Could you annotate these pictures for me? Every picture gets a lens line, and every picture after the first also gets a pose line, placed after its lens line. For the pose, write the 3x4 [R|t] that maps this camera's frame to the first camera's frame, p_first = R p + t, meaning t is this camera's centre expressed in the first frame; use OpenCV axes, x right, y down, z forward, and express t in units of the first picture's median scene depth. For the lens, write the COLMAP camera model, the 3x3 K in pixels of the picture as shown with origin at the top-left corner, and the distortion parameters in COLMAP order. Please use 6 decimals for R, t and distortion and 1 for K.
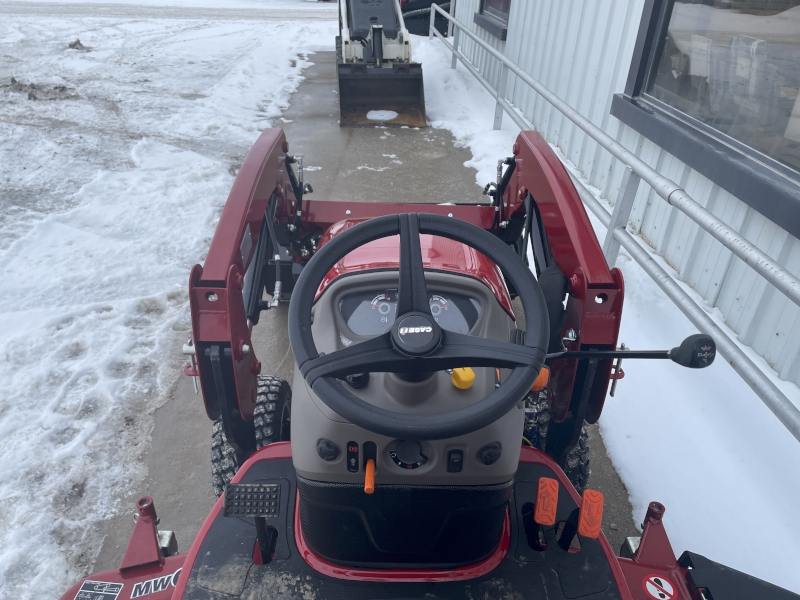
lens RADIAL K [[601.0, 0, 397.9], [0, 601.0, 303.8], [0, 0, 1]] dist [0.063324, -0.084867]
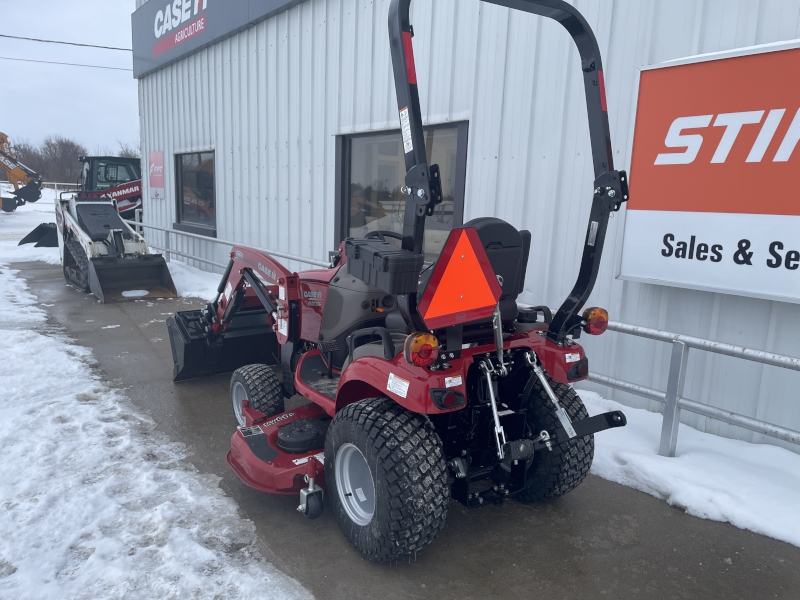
lens RADIAL K [[601.0, 0, 397.7], [0, 601.0, 300.5], [0, 0, 1]] dist [0.063324, -0.084867]
pose [[0.831974, -0.106357, 0.544525, -0.549694], [0.281607, 0.926582, -0.249284, 0.344010], [-0.478034, 0.360740, 0.800843, -0.519992]]
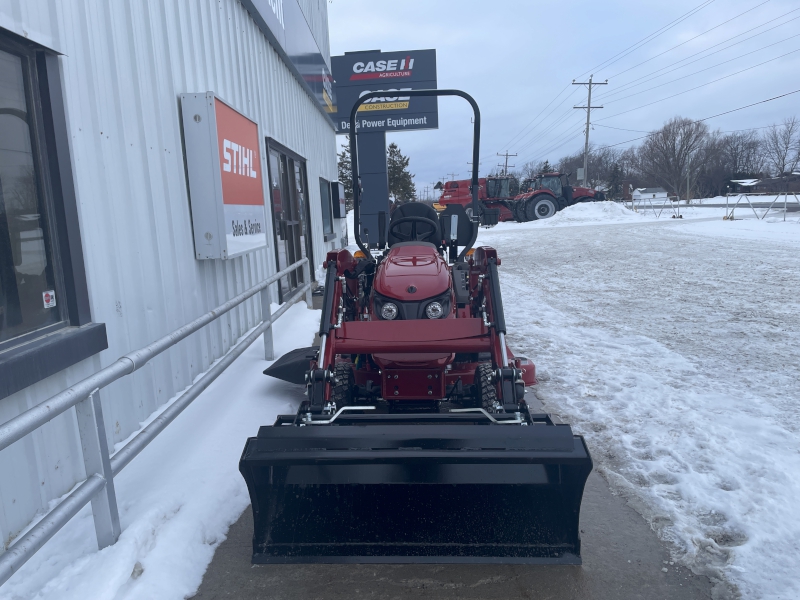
lens RADIAL K [[601.0, 0, 401.3], [0, 601.0, 302.4], [0, 0, 1]] dist [0.063324, -0.084867]
pose [[-0.999039, -0.004065, 0.043636, -0.027608], [0.024333, 0.776662, 0.629447, -0.718311], [-0.036449, 0.629905, -0.775817, 1.423463]]
